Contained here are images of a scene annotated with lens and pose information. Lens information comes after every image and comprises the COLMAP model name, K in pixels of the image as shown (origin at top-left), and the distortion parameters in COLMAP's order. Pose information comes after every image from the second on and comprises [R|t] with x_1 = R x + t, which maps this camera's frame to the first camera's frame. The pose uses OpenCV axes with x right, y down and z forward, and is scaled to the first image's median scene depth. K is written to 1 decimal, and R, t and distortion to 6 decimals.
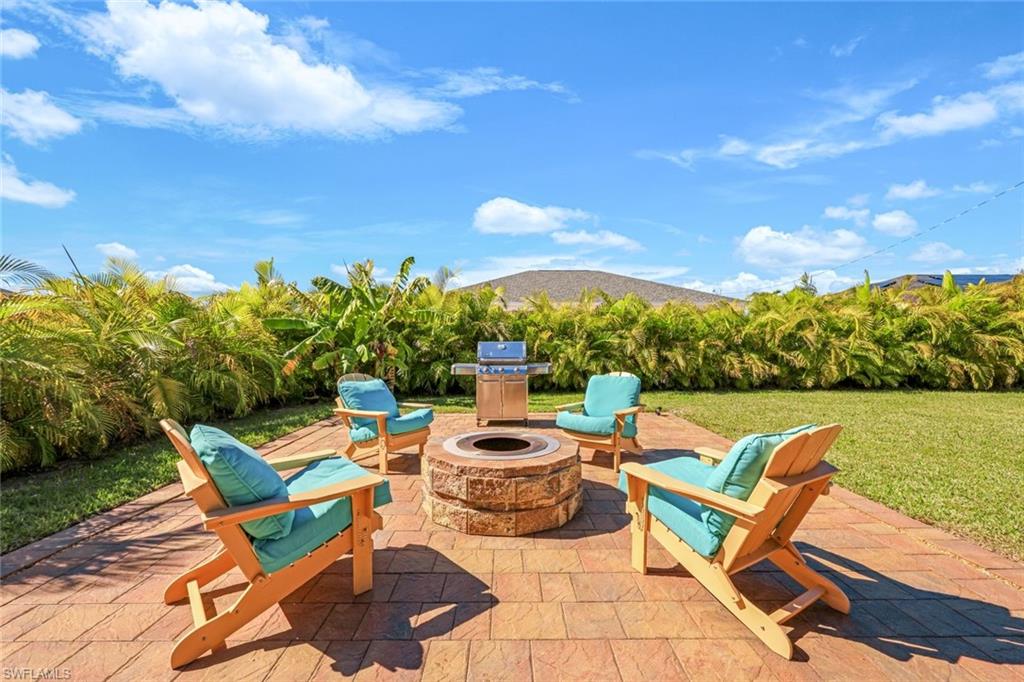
lens RADIAL K [[409.7, 0, 509.4], [0, 409.7, 339.4], [0, 0, 1]] dist [-0.000852, 0.000109]
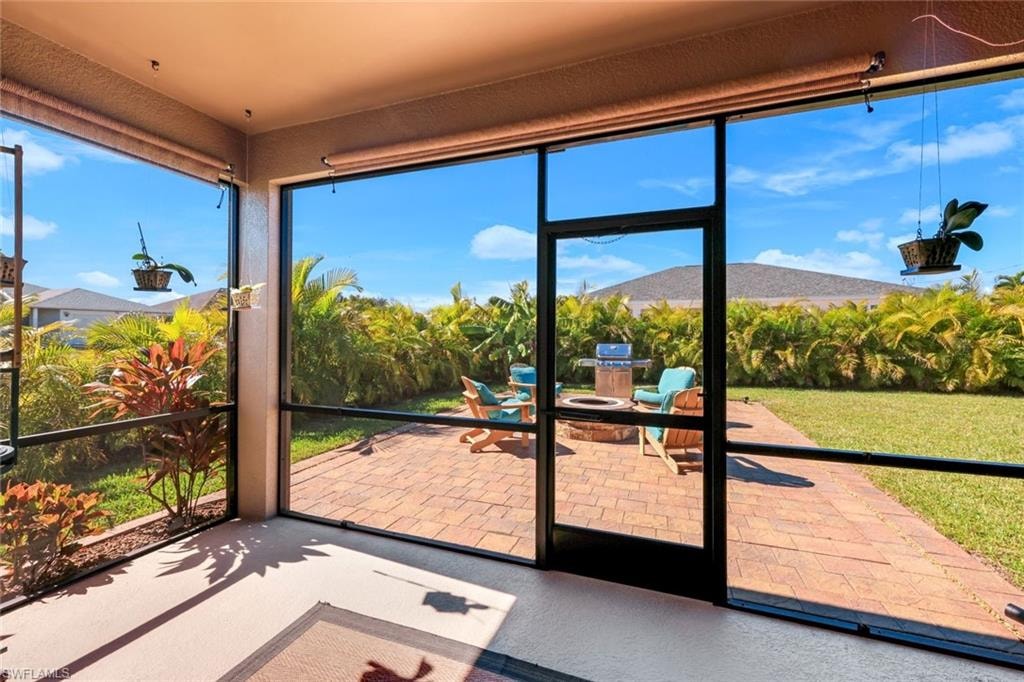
lens RADIAL K [[419.4, 0, 509.9], [0, 419.4, 337.0], [0, 0, 1]] dist [-0.000151, -0.000151]
pose [[0.934812, 0.004143, -0.355118, 0.119723], [0.000503, 0.999916, 0.012990, -0.028172], [0.355141, -0.012322, 0.934731, -0.369341]]
